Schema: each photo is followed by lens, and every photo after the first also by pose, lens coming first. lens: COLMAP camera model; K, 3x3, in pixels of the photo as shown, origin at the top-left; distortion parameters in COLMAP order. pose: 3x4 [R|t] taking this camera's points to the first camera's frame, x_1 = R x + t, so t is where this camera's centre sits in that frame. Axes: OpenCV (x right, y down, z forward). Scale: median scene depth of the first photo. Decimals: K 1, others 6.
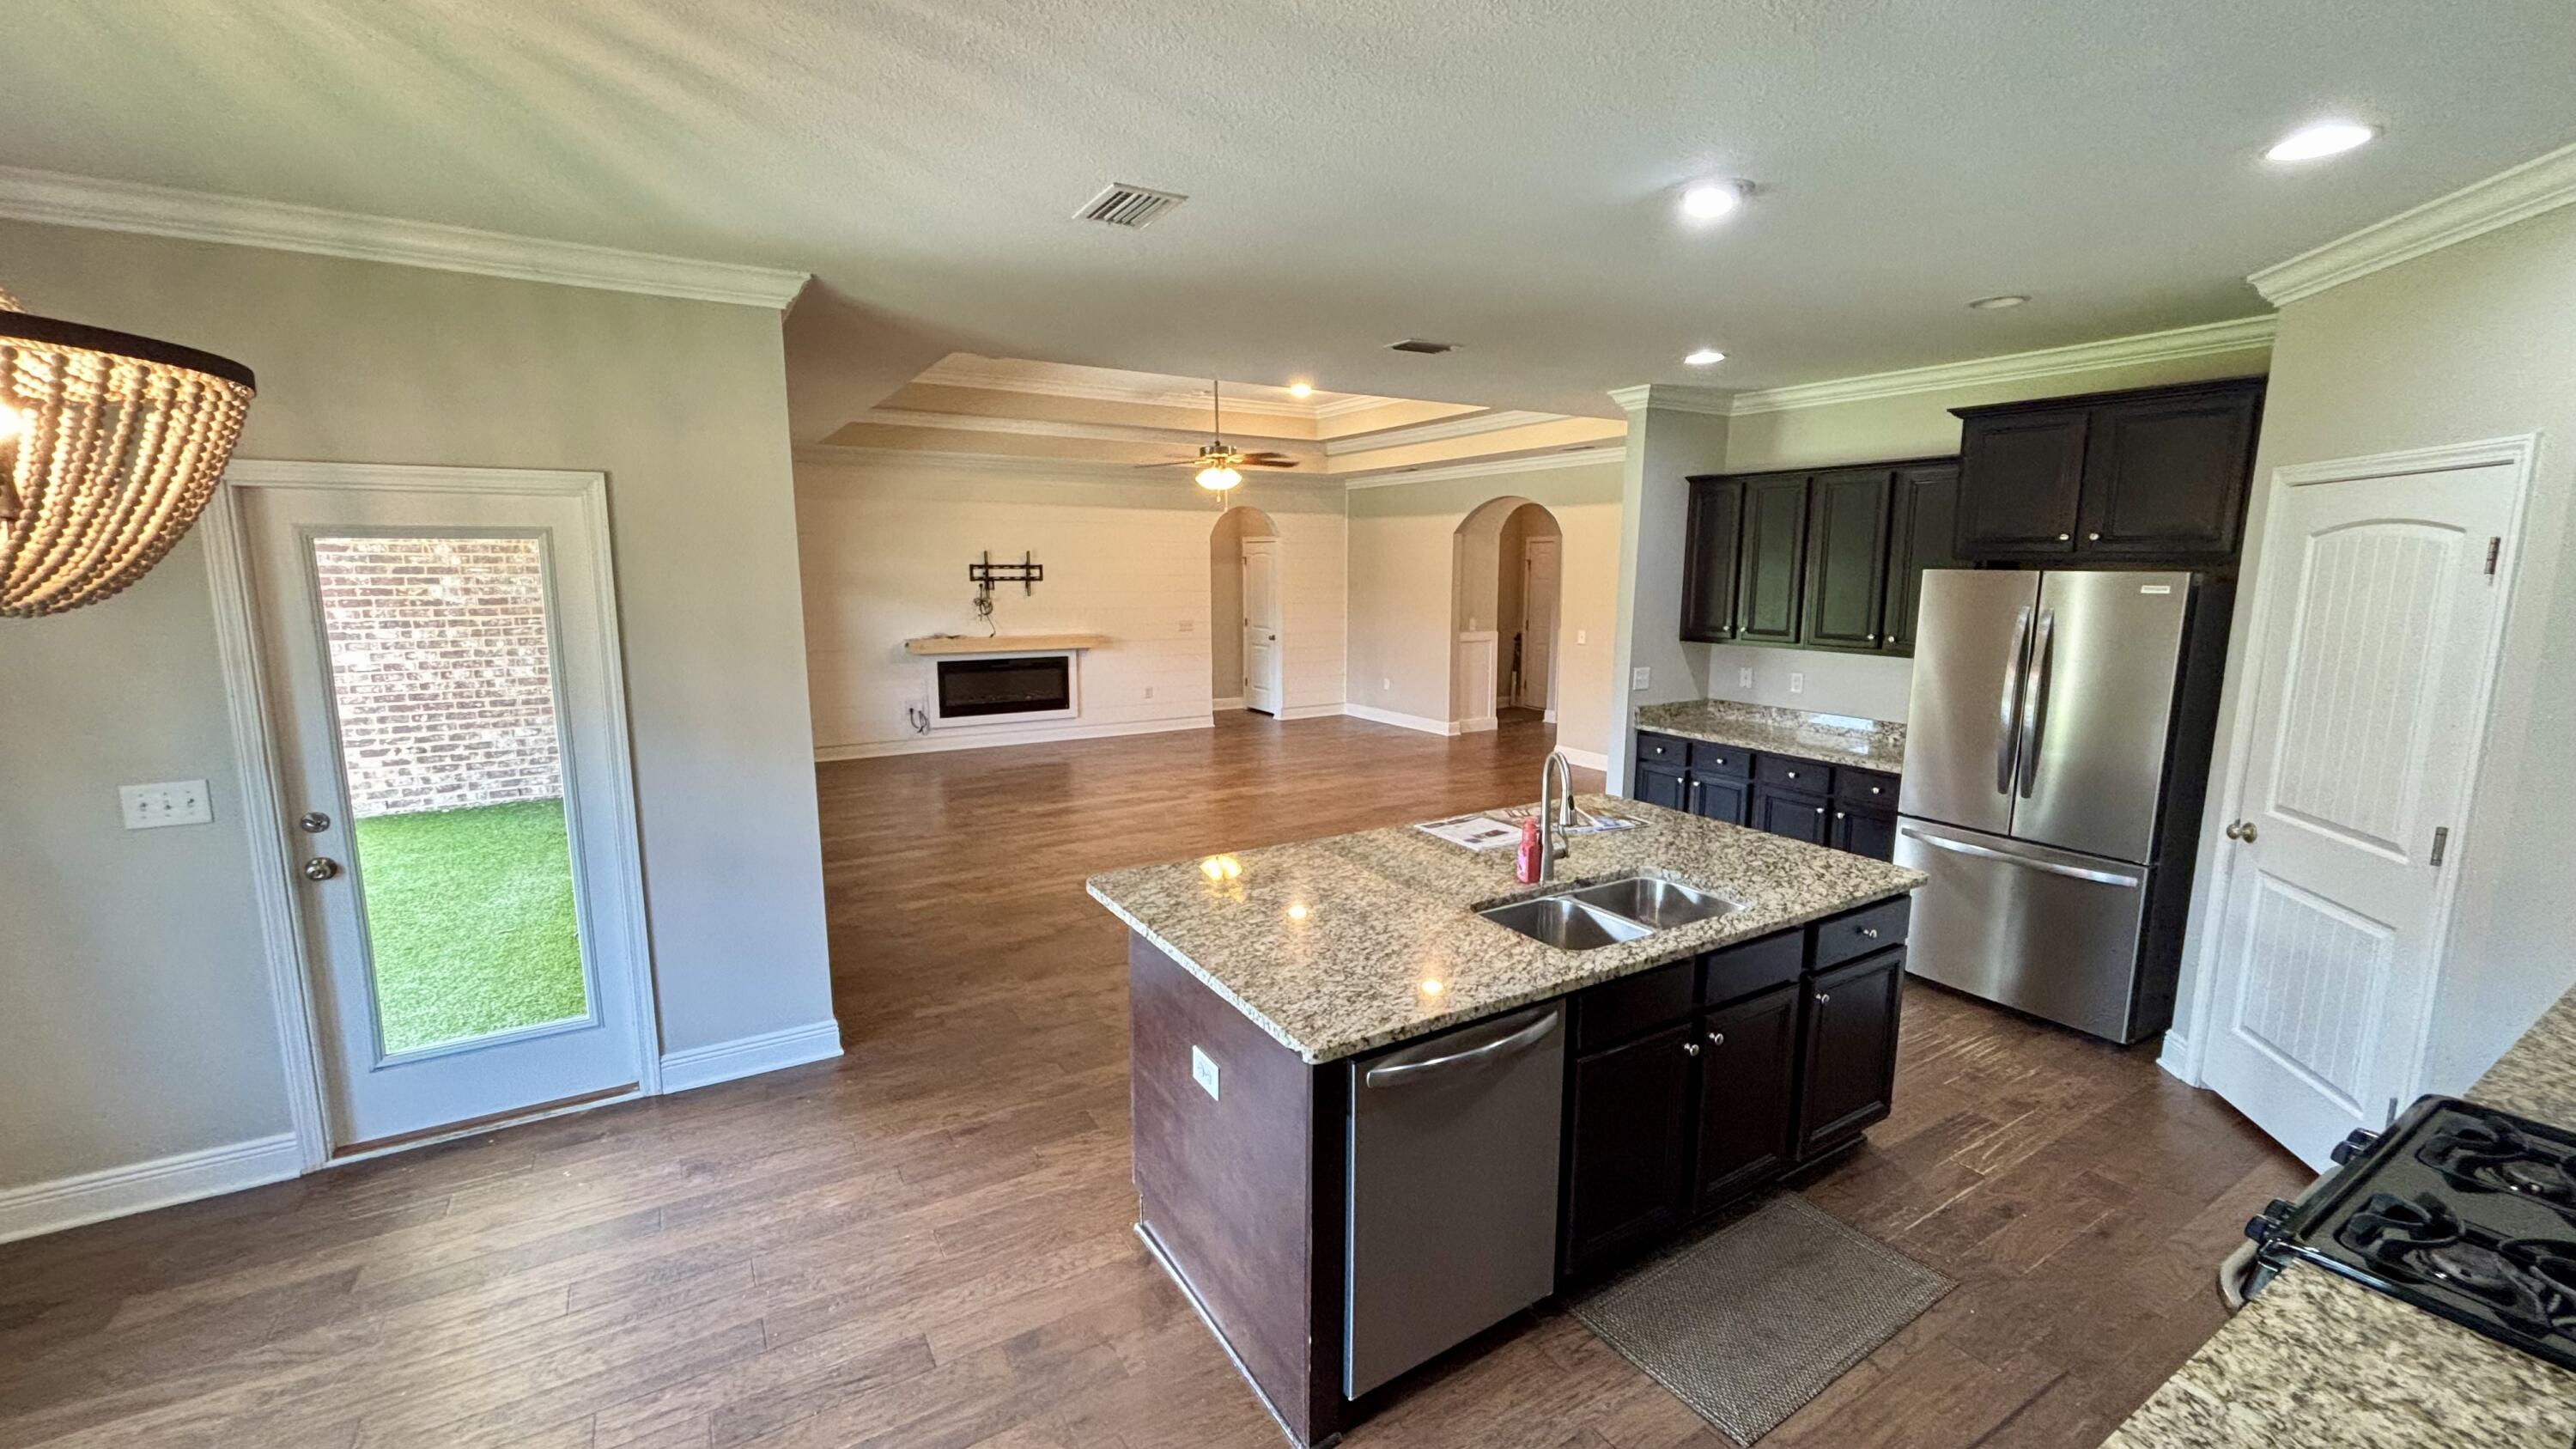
lens RADIAL K [[1032.3, 0, 1288.0], [0, 1032.3, 724.5], [0, 0, 1]] dist [-0.001008, -0.000311]
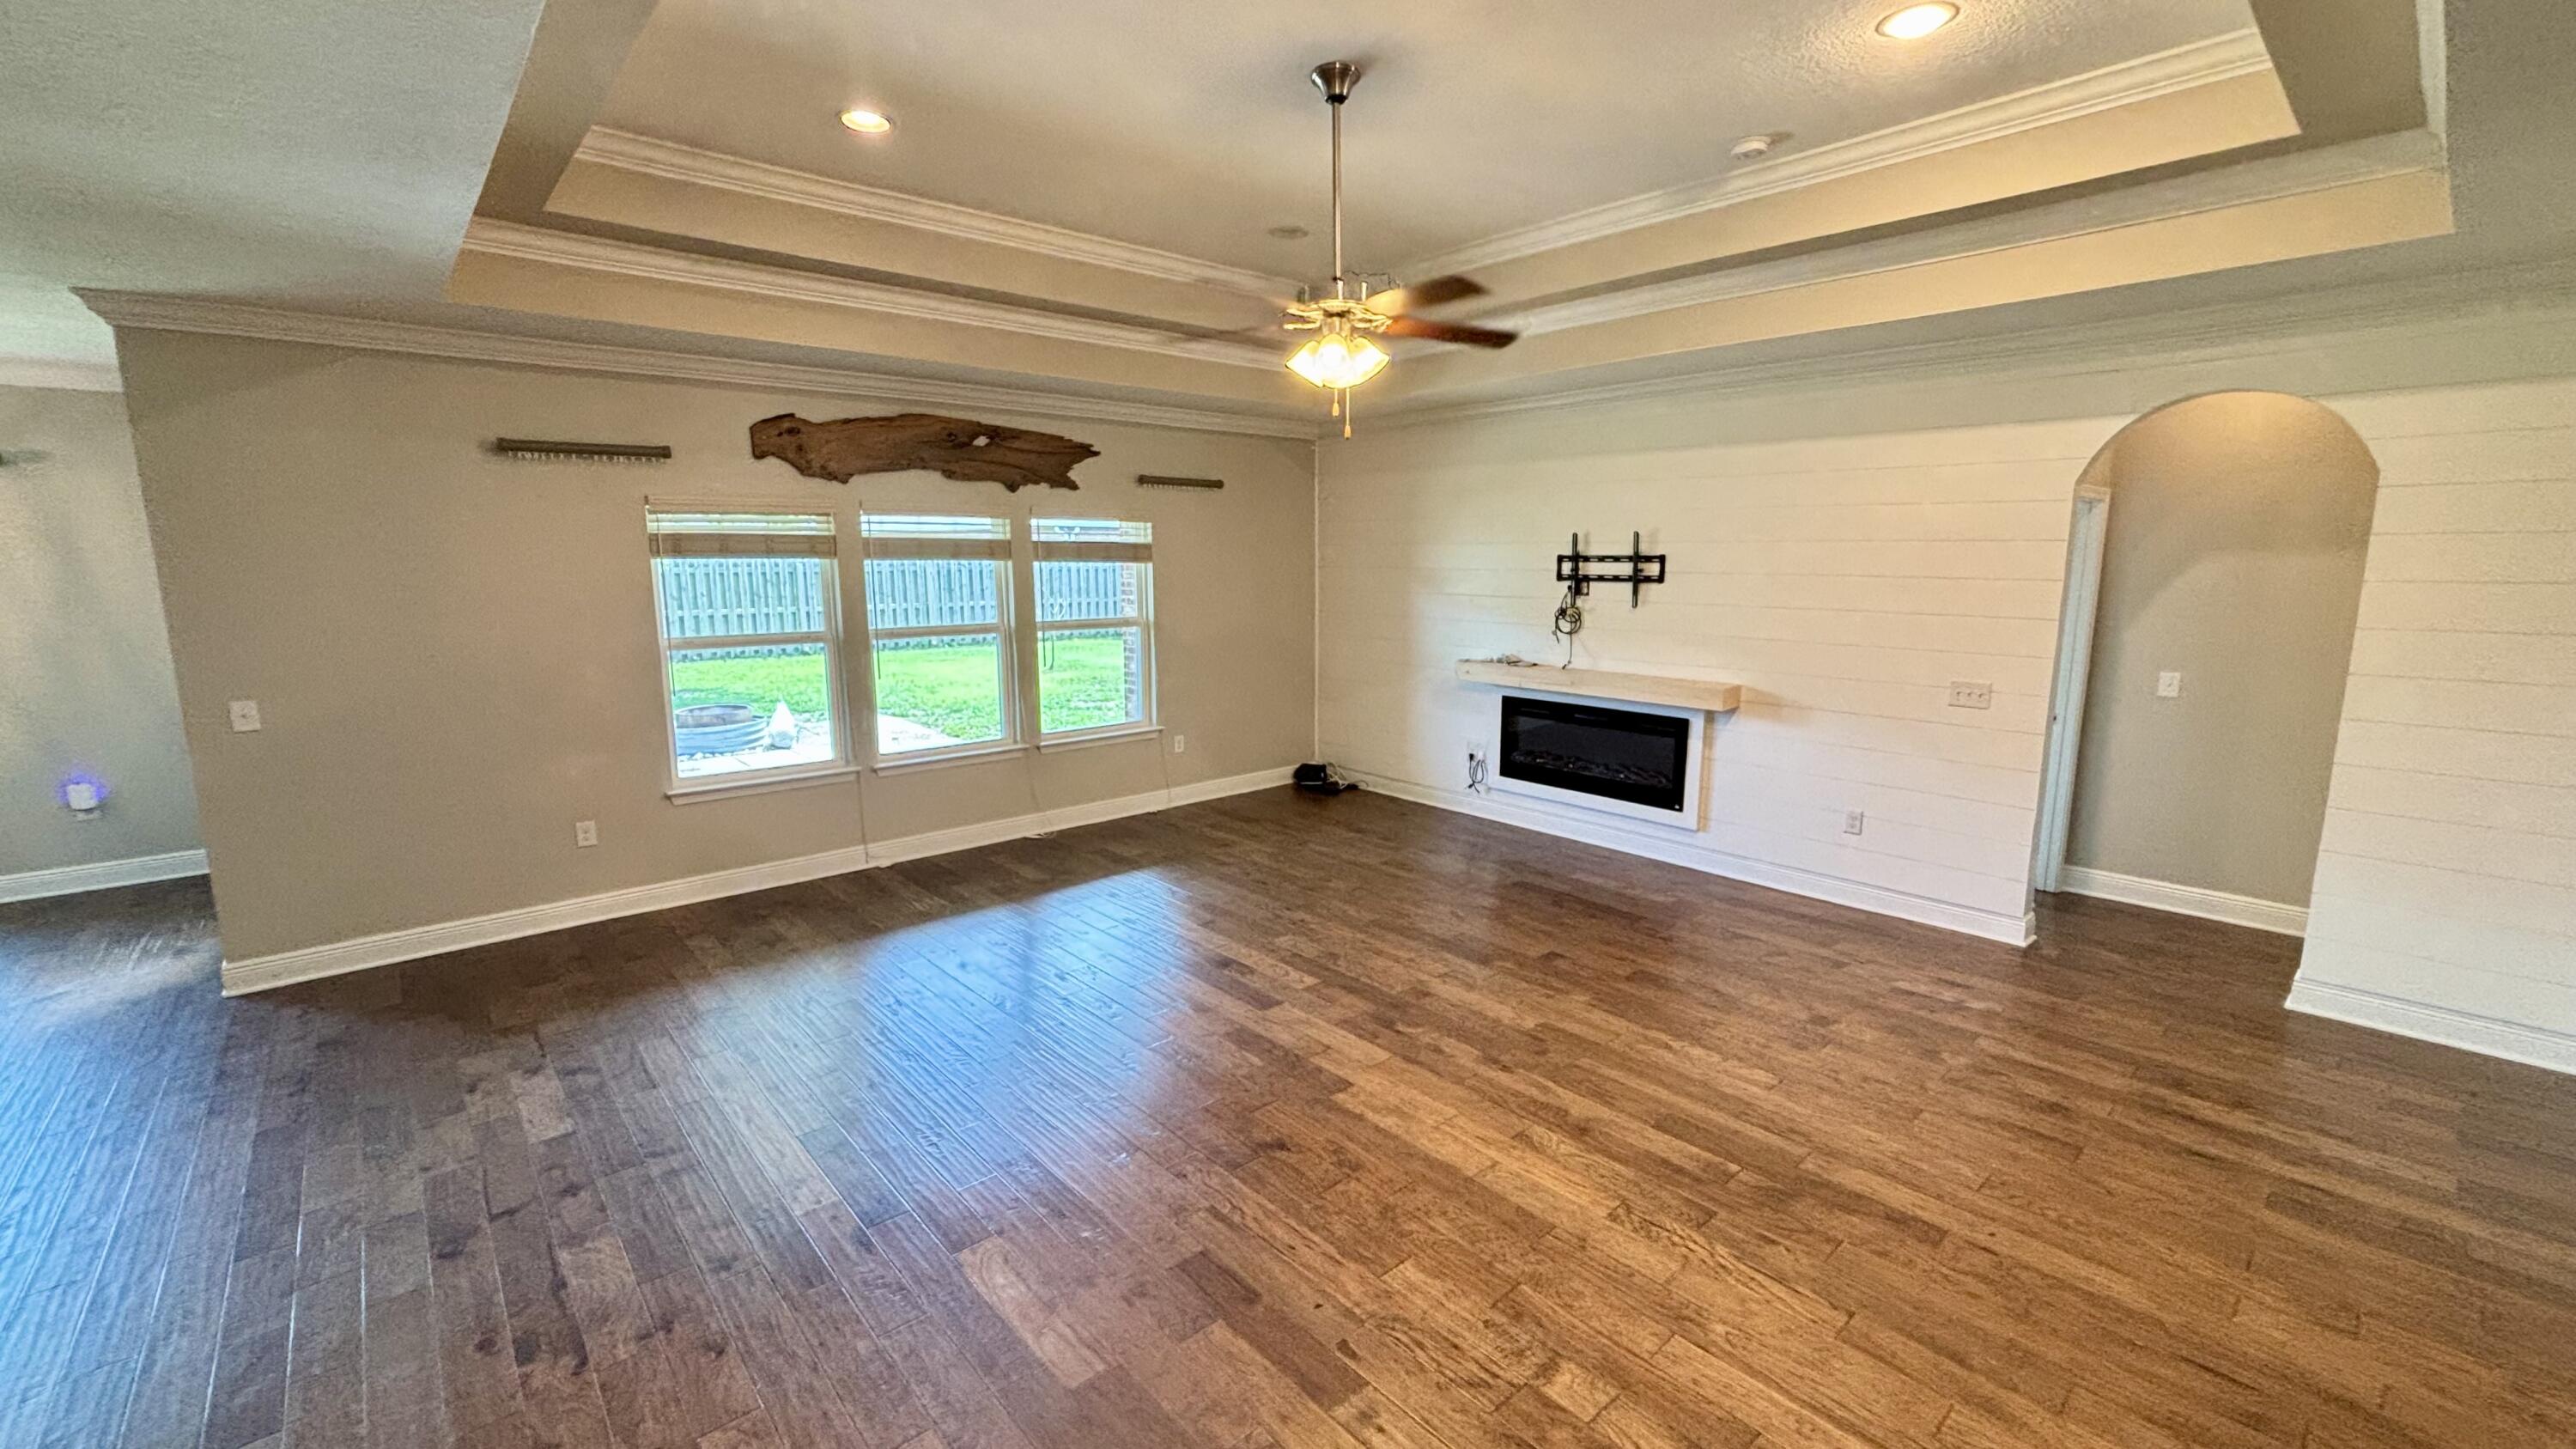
lens RADIAL K [[1032.3, 0, 1288.0], [0, 1032.3, 724.5], [0, 0, 1]] dist [-0.001008, -0.000311]
pose [[0.177693, 0.157784, -0.971354, 0.303336], [-0.152329, 0.979576, 0.131253, -0.108559], [0.972225, 0.124643, 0.198099, 0.711163]]
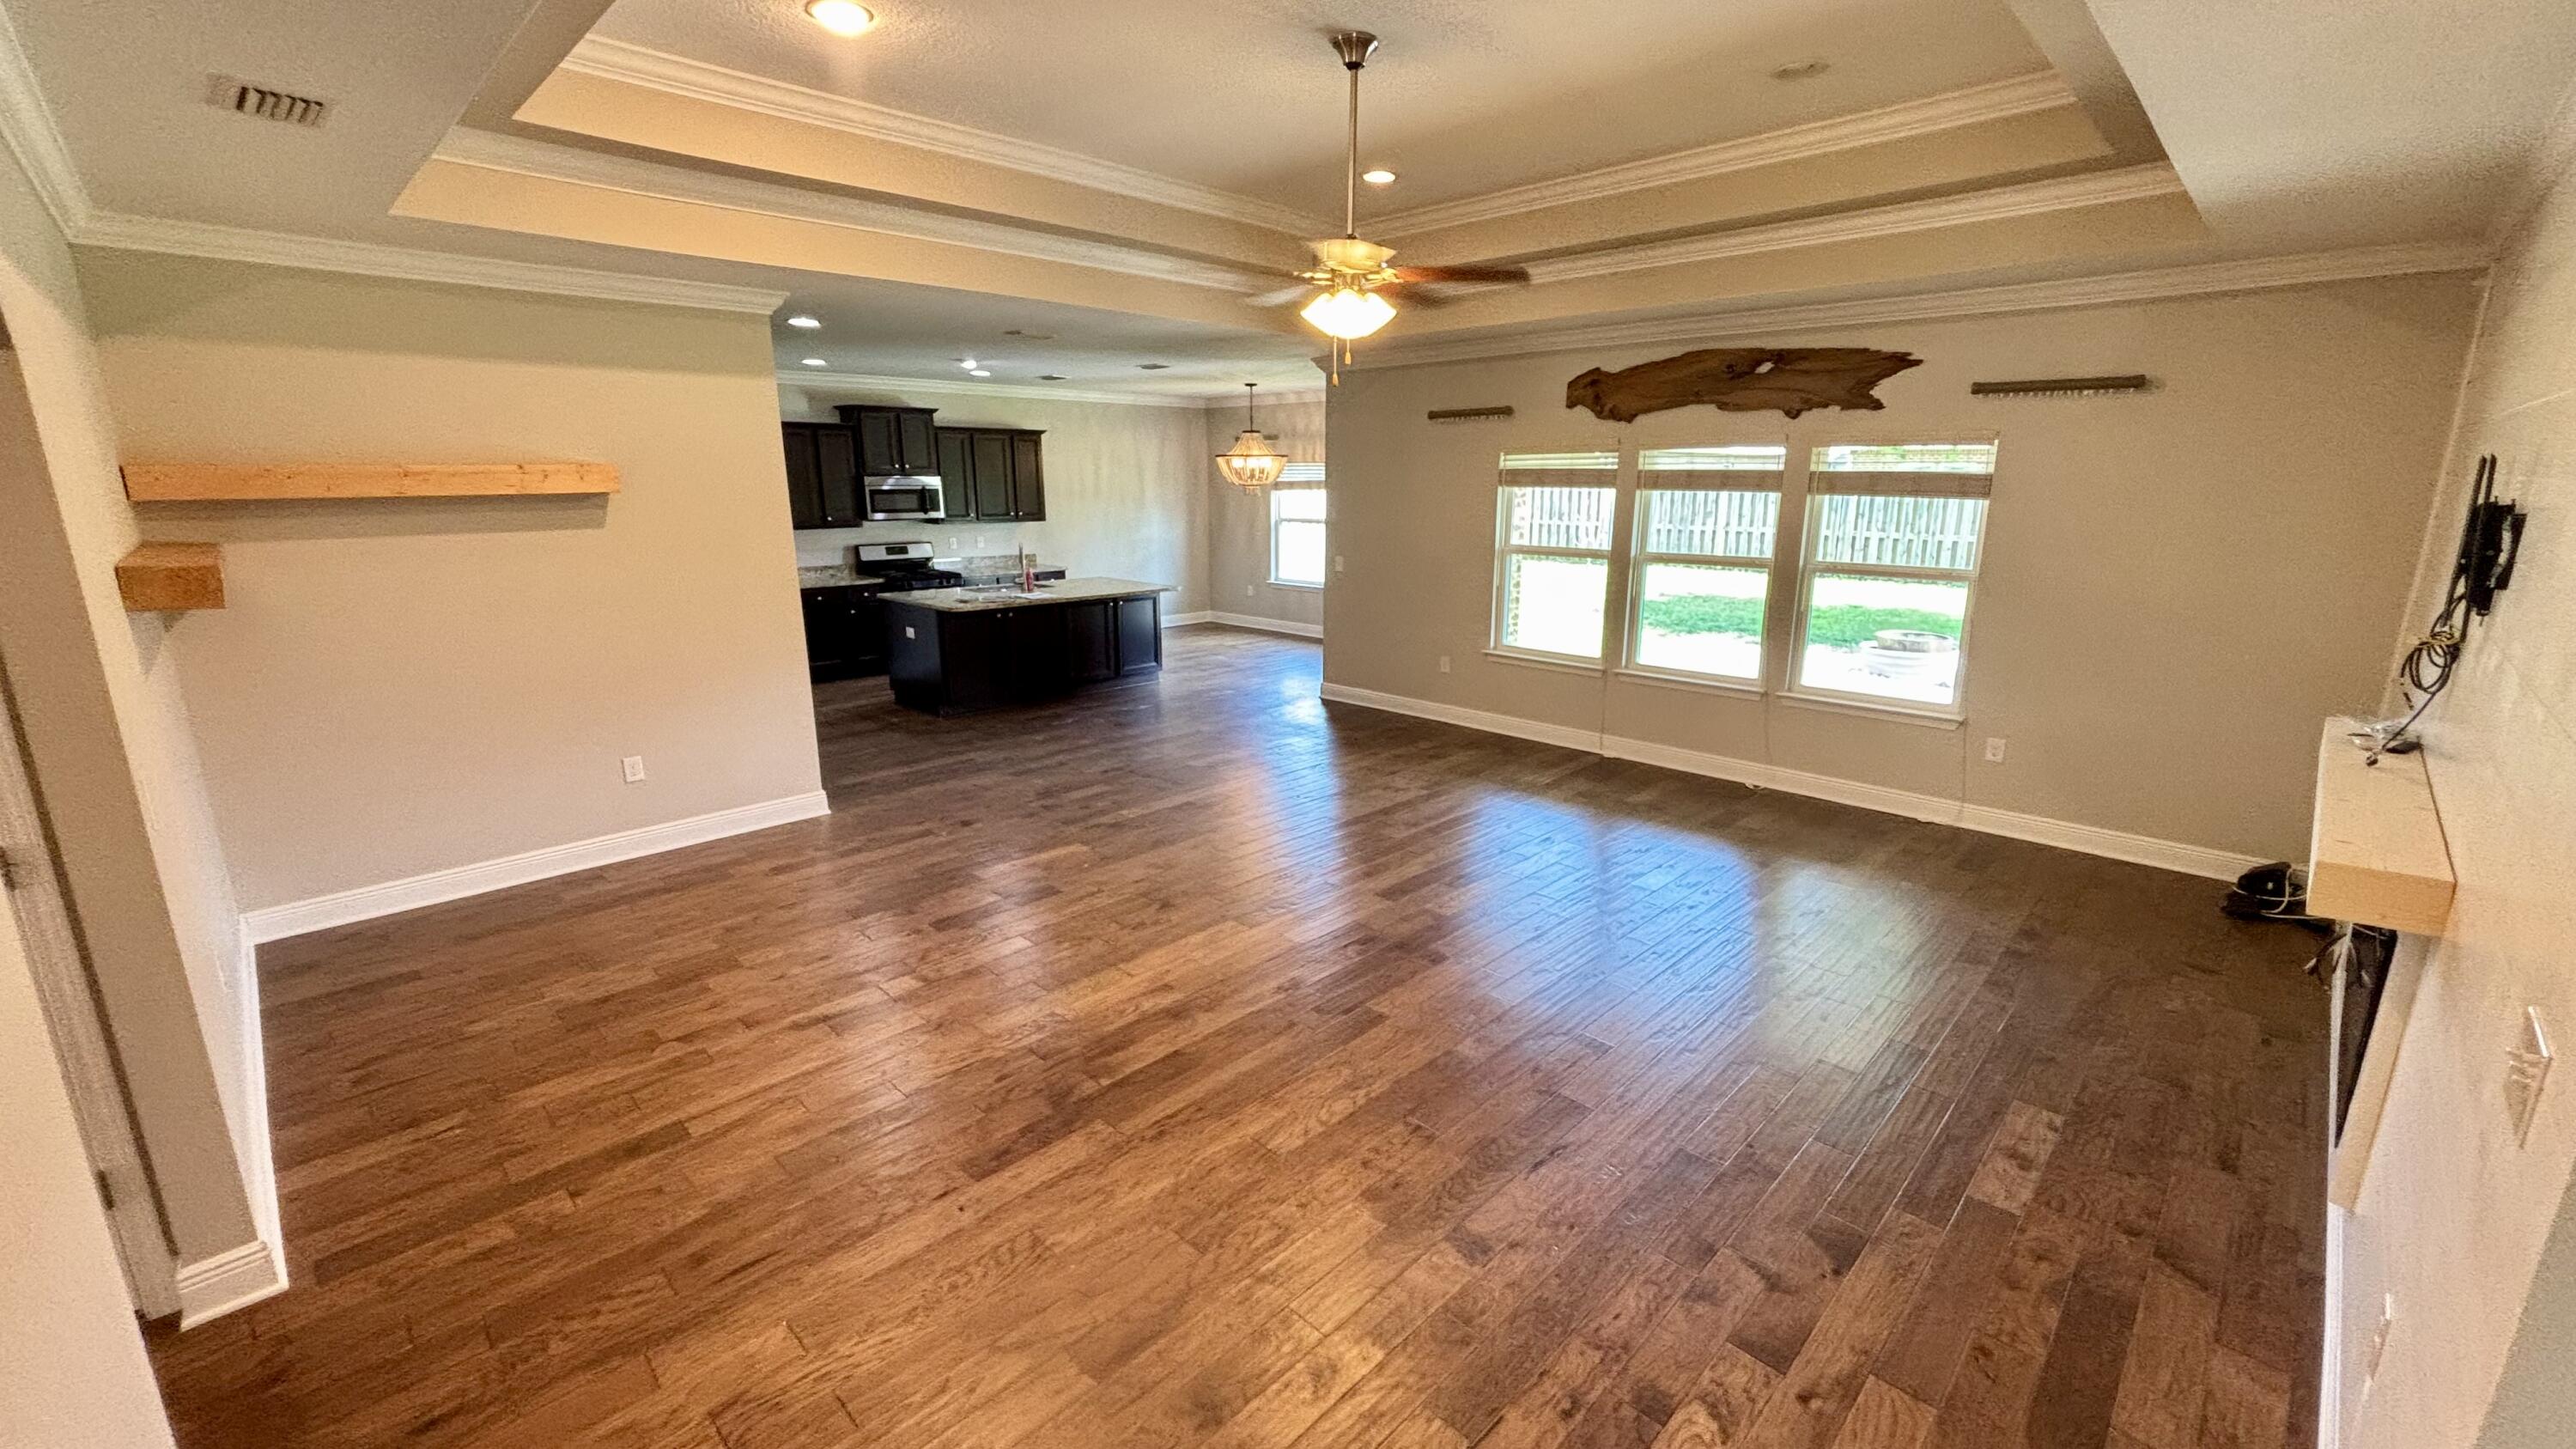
lens RADIAL K [[1032.3, 0, 1288.0], [0, 1032.3, 724.5], [0, 0, 1]] dist [-0.001008, -0.000311]
pose [[-0.970885, 0.051187, -0.234011, 0.065507], [-0.042659, 0.924341, 0.379174, -0.188506], [0.235715, 0.378117, -0.895246, 1.176233]]
